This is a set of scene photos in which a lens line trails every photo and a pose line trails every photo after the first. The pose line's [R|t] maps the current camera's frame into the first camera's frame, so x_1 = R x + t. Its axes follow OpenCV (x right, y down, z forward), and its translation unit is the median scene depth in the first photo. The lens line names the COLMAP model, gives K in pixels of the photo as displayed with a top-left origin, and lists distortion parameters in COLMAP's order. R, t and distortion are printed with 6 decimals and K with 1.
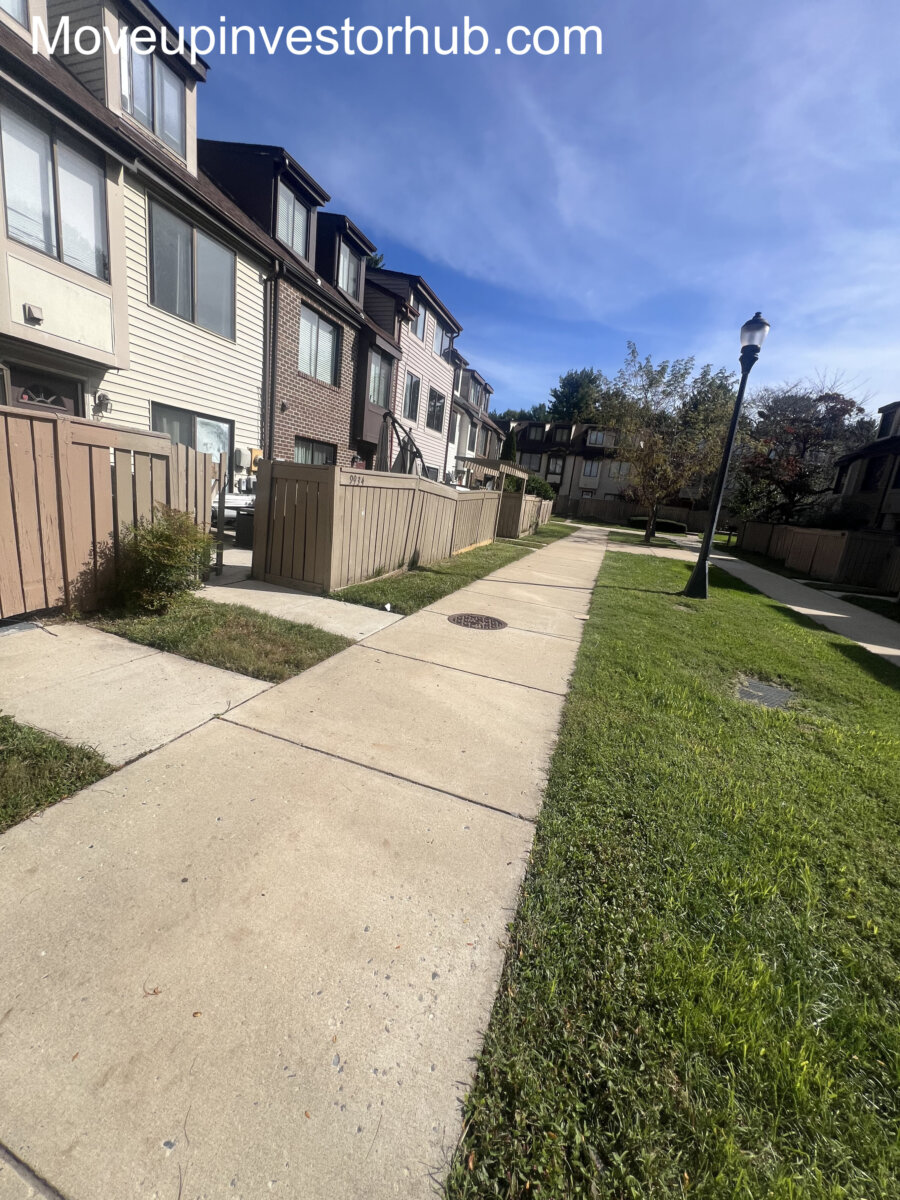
lens RADIAL K [[481.9, 0, 449.2], [0, 481.9, 599.8], [0, 0, 1]] dist [-0.001398, 0.000586]
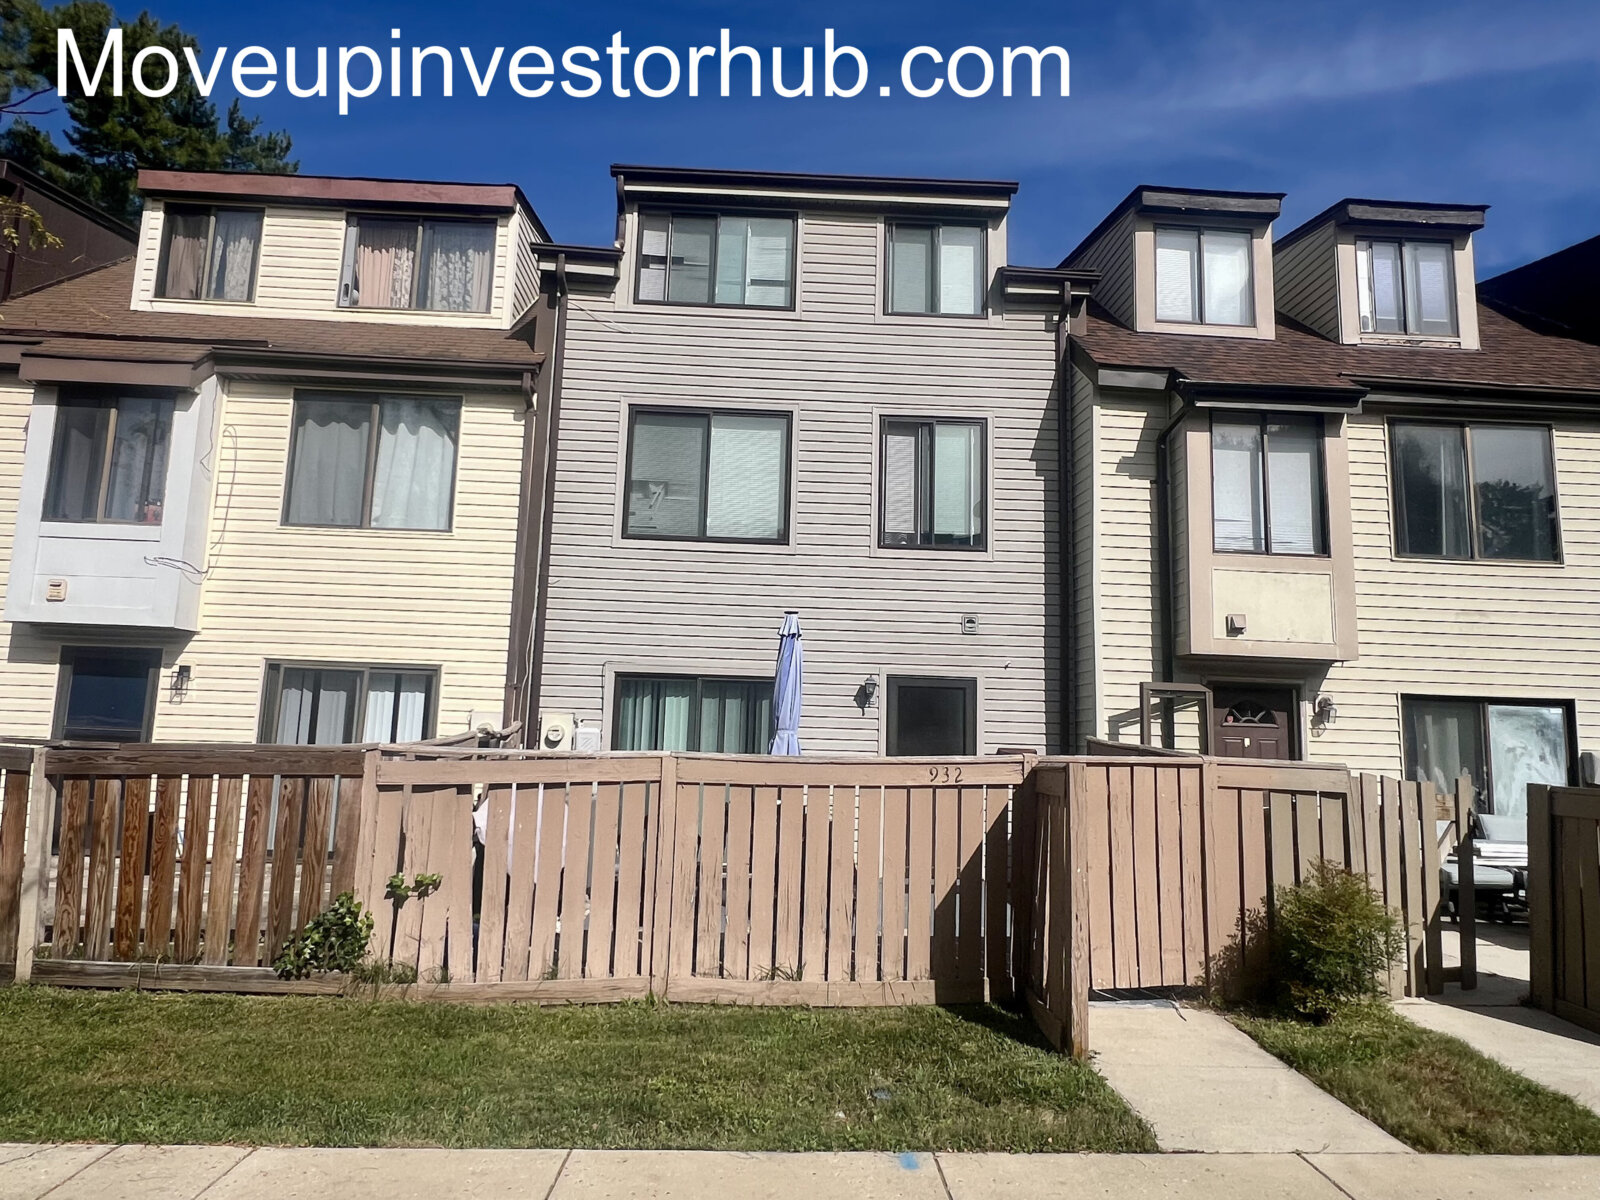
lens RADIAL K [[942.8, 0, 804.0], [0, 942.8, 602.8], [0, 0, 1]] dist [-0.000239, -0.000111]
pose [[0.369519, -0.226839, -0.901110, 0.485731], [-0.193919, 0.929569, -0.313524, 0.036358], [0.908763, 0.290596, 0.299505, -0.250801]]
